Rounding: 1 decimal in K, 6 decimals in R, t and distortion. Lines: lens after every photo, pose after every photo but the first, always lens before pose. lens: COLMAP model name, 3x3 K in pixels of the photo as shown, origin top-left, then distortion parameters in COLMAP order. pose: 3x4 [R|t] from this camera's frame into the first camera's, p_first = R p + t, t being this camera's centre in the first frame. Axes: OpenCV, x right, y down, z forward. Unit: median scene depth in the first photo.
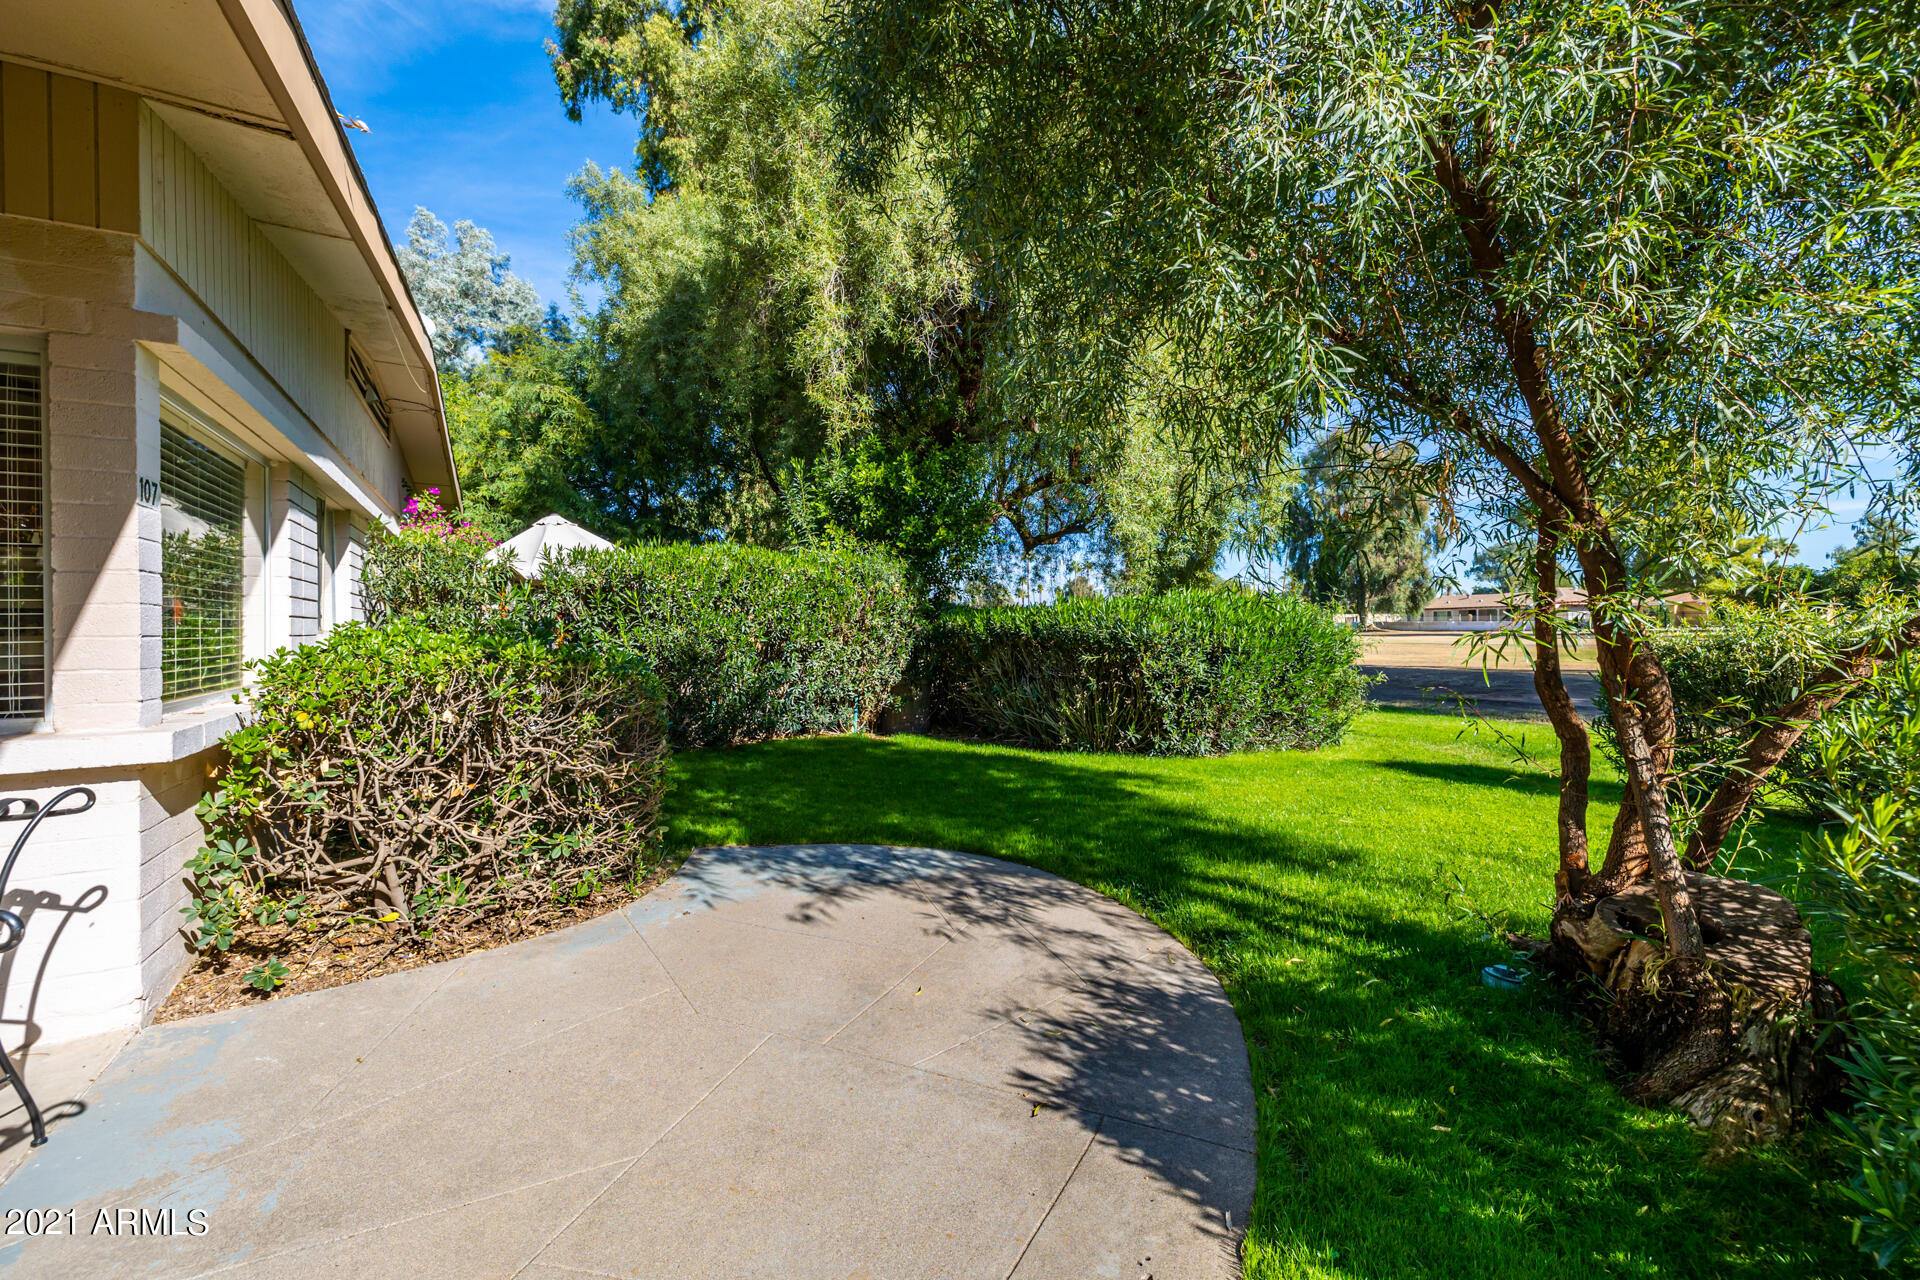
lens RADIAL K [[796.3, 0, 930.4], [0, 796.3, 625.7], [0, 0, 1]] dist [-0.008306, 0.003008]
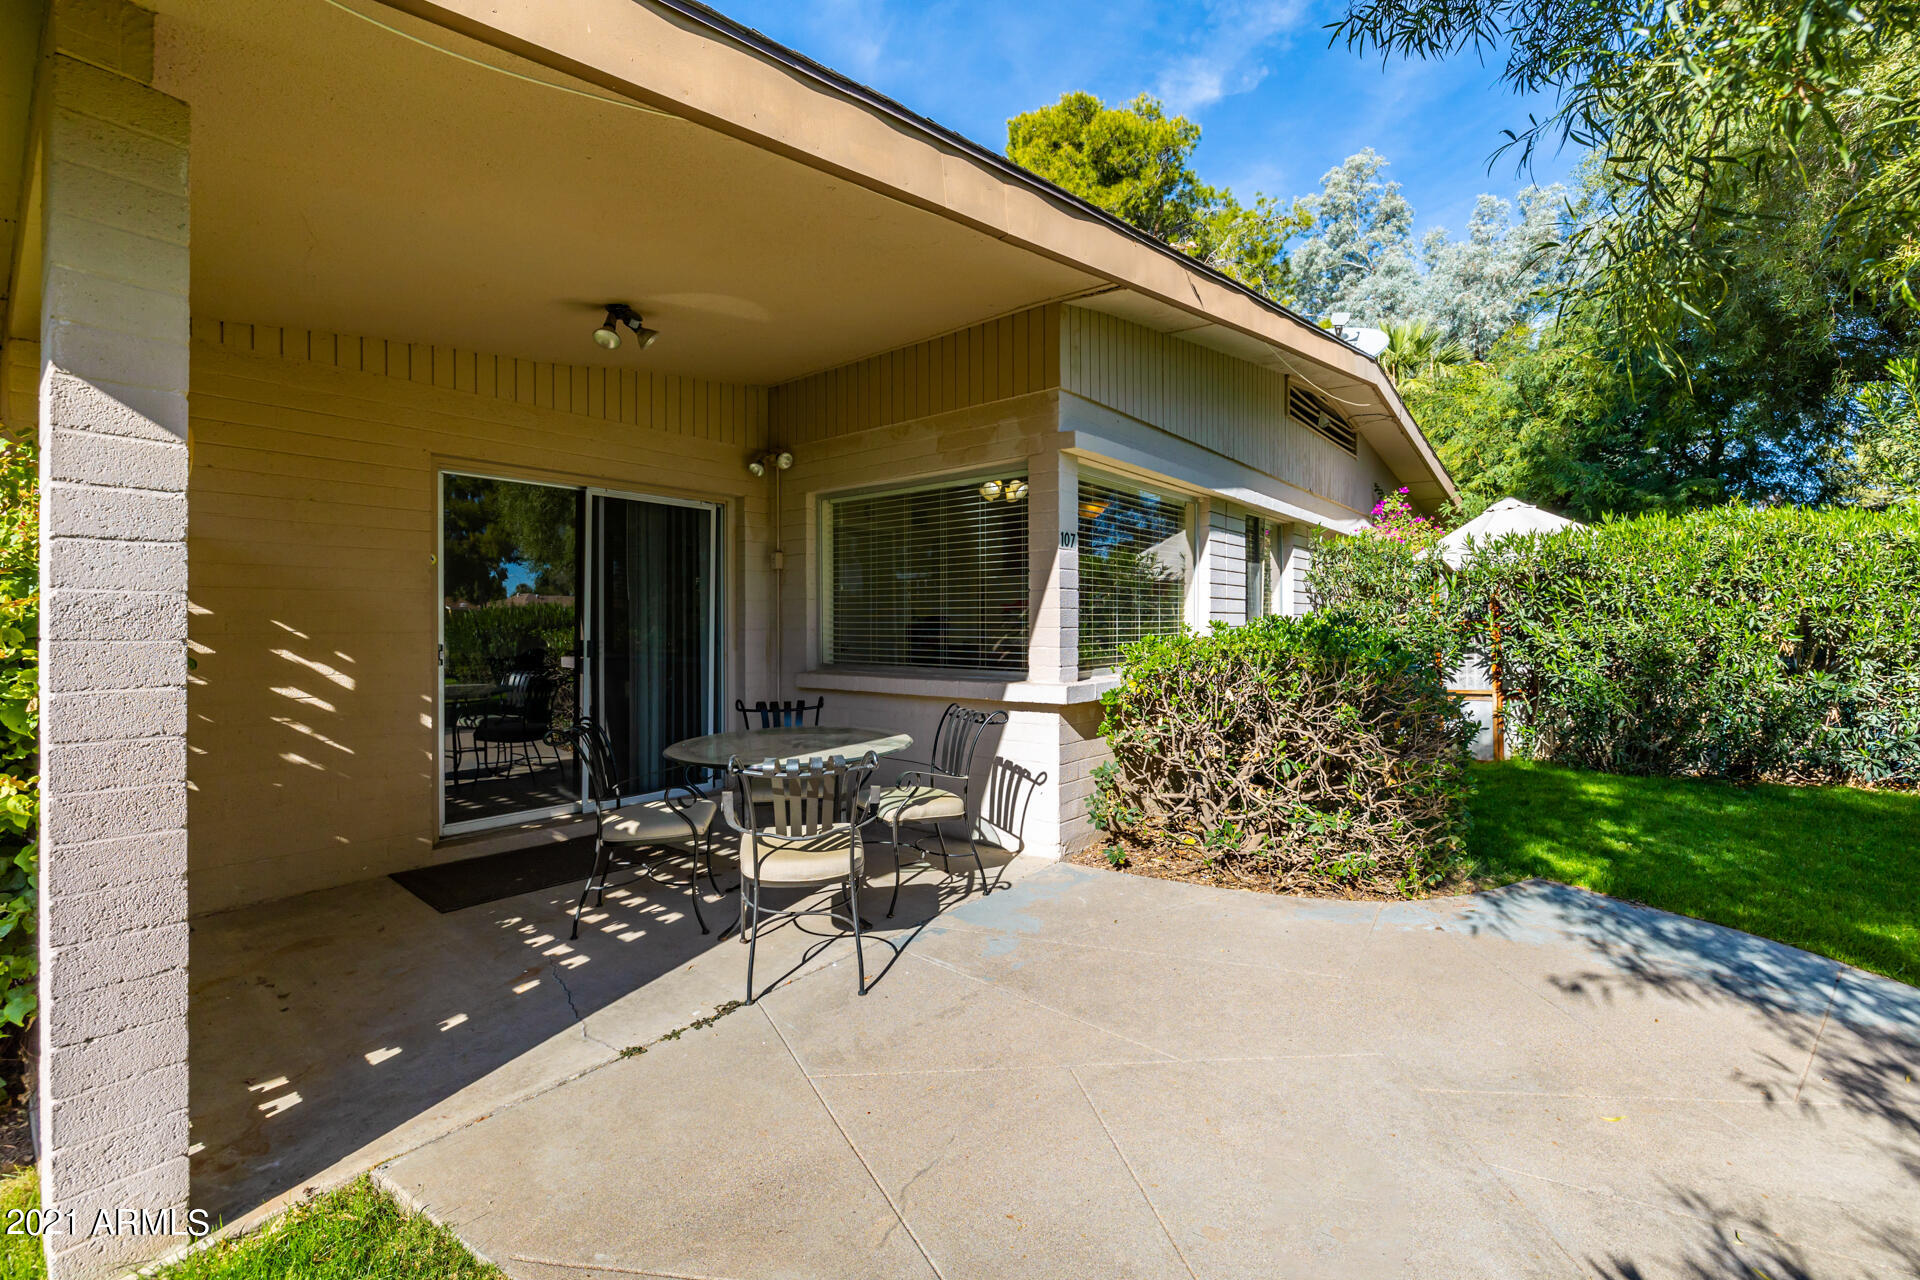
lens RADIAL K [[796.3, 0, 964.6], [0, 796.3, 632.3], [0, 0, 1]] dist [-0.008306, 0.003008]
pose [[0.383660, 0.020098, -0.923256, 0.325077], [0.001208, 0.999751, 0.022266, -0.010197], [0.923474, -0.009658, 0.383540, 0.119316]]
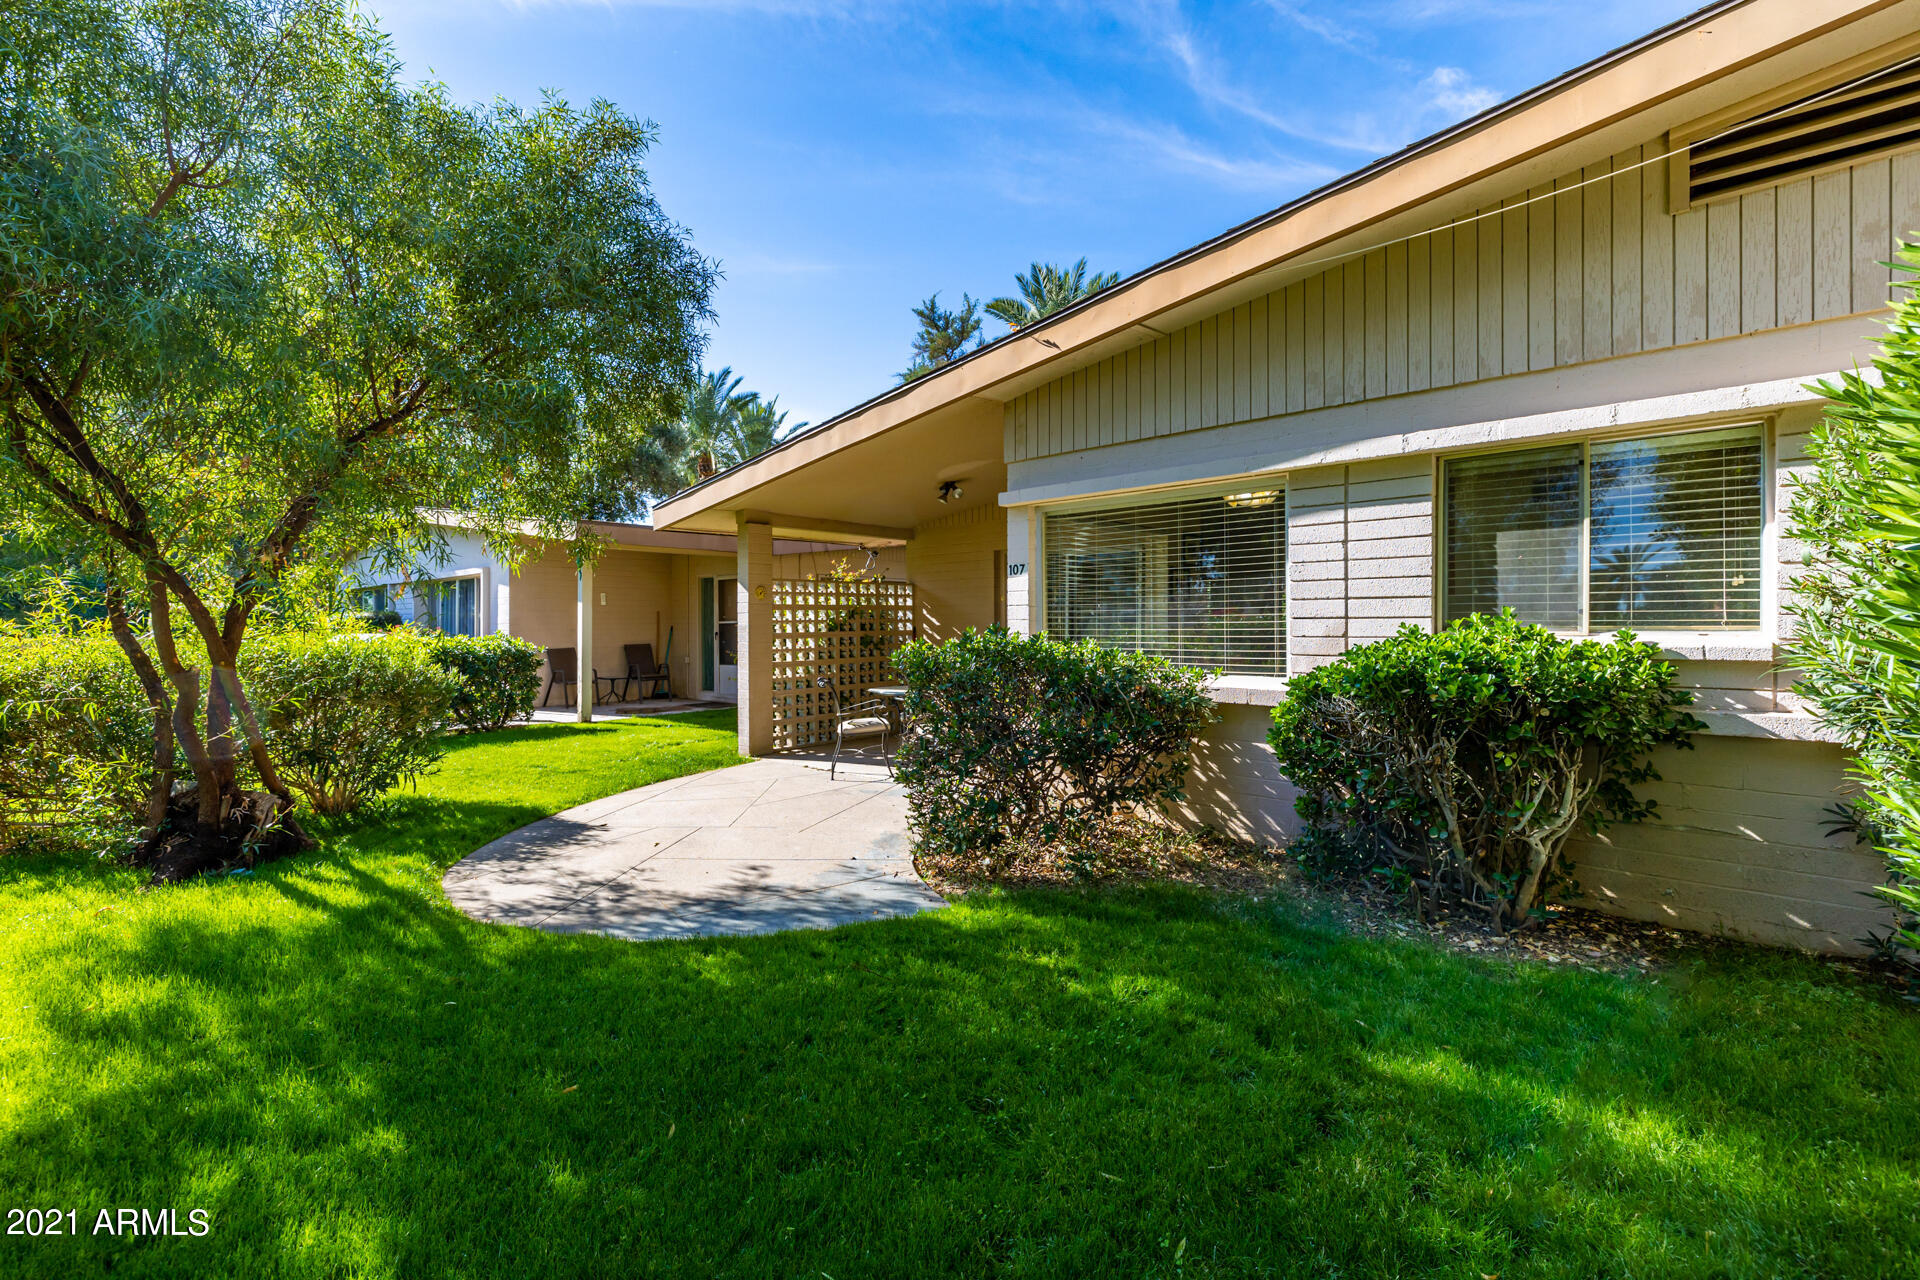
lens RADIAL K [[796.3, 0, 950.4], [0, 796.3, 634.8], [0, 0, 1]] dist [-0.008306, 0.003008]
pose [[-0.937116, 0.014928, -0.348697, -0.012996], [0.011681, 0.999867, 0.011413, -0.009325], [0.348821, 0.006622, -0.937166, 2.161642]]
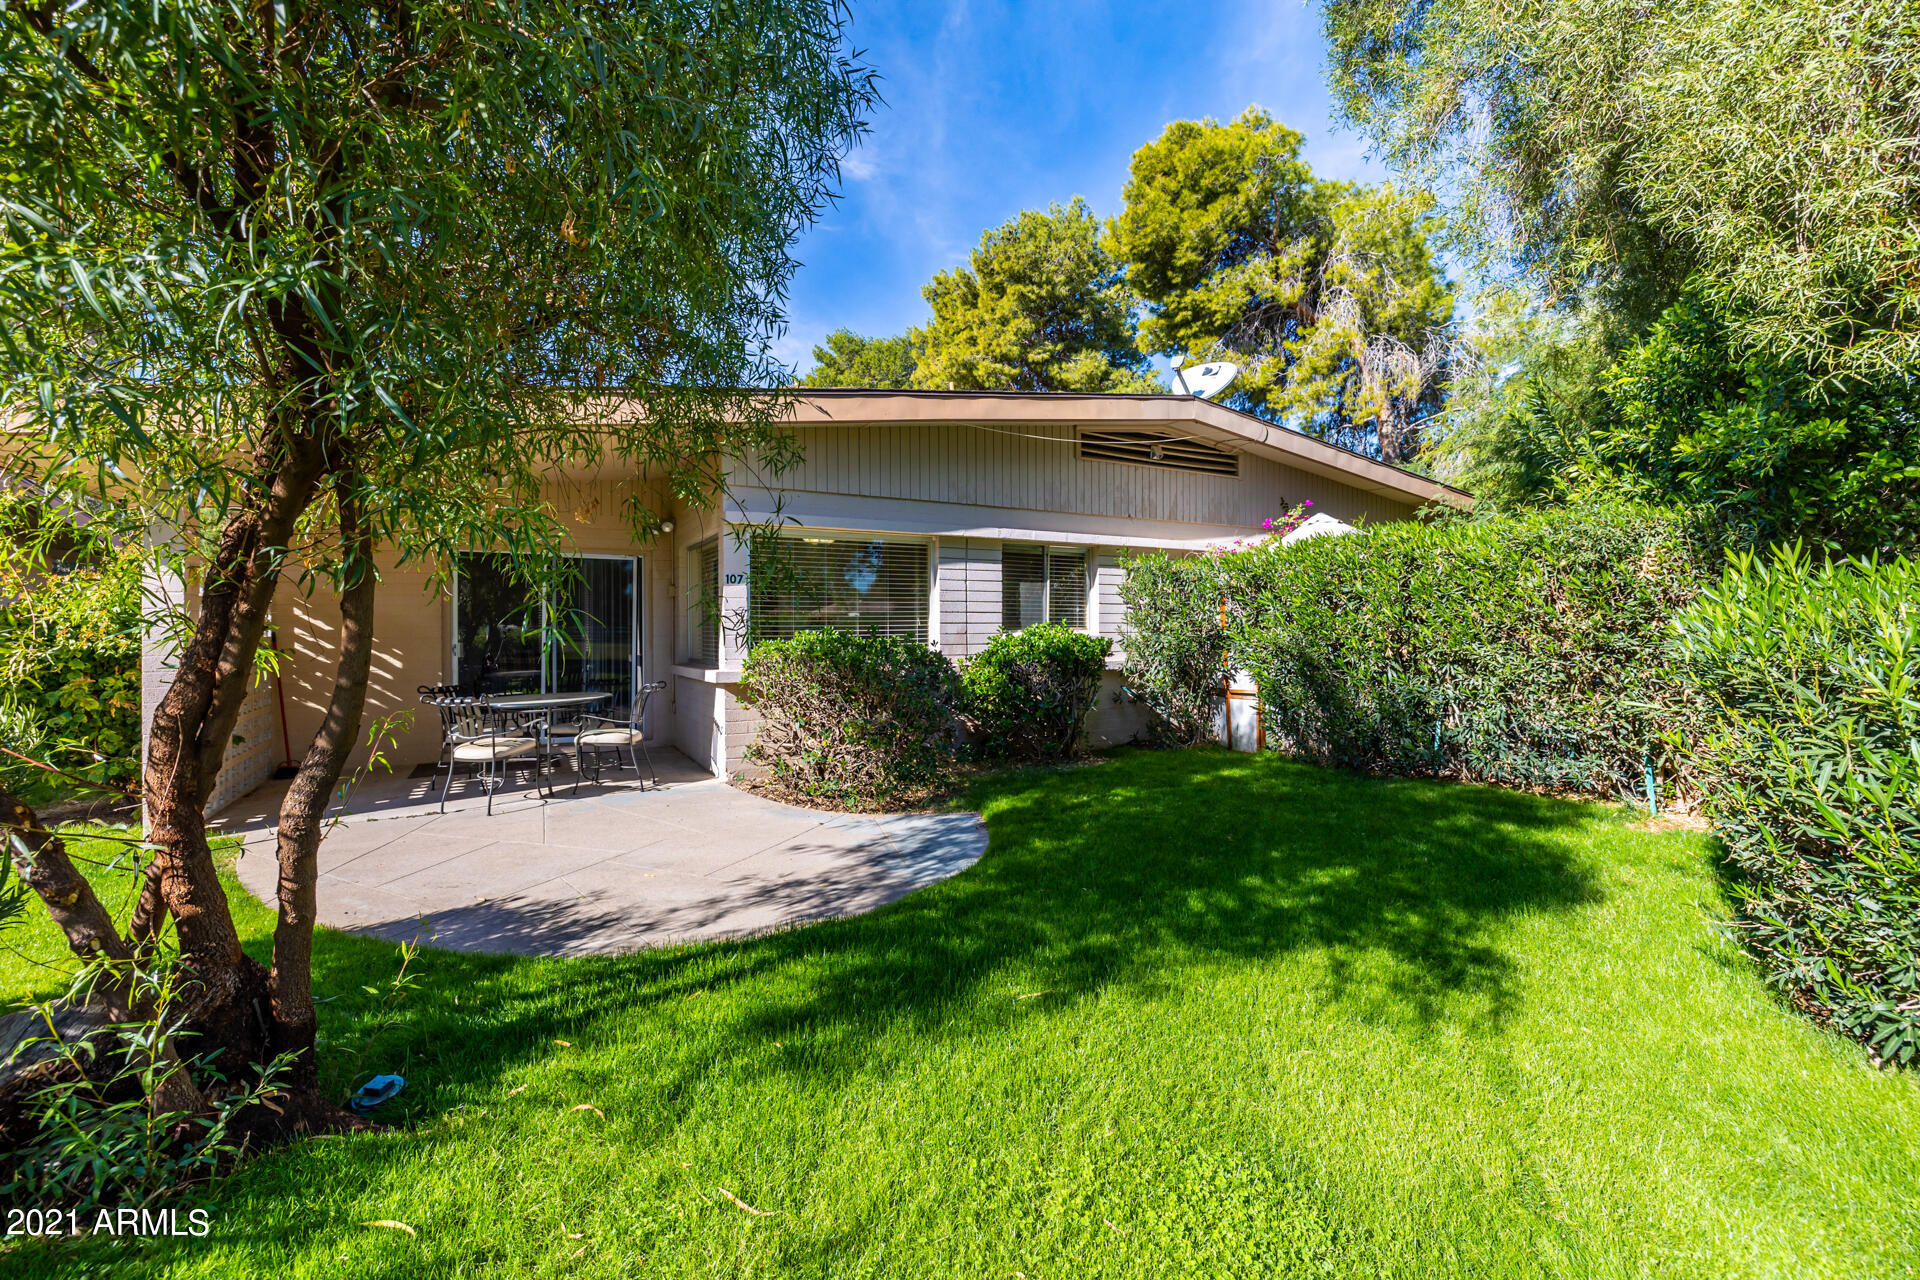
lens RADIAL K [[796.3, 0, 955.1], [0, 796.3, 631.1], [0, 0, 1]] dist [-0.008306, 0.003008]
pose [[0.027674, 0.004452, -0.999607, 1.135999], [0.009513, 0.999944, 0.004717, -0.003194], [0.999572, -0.009639, 0.027631, 1.167877]]
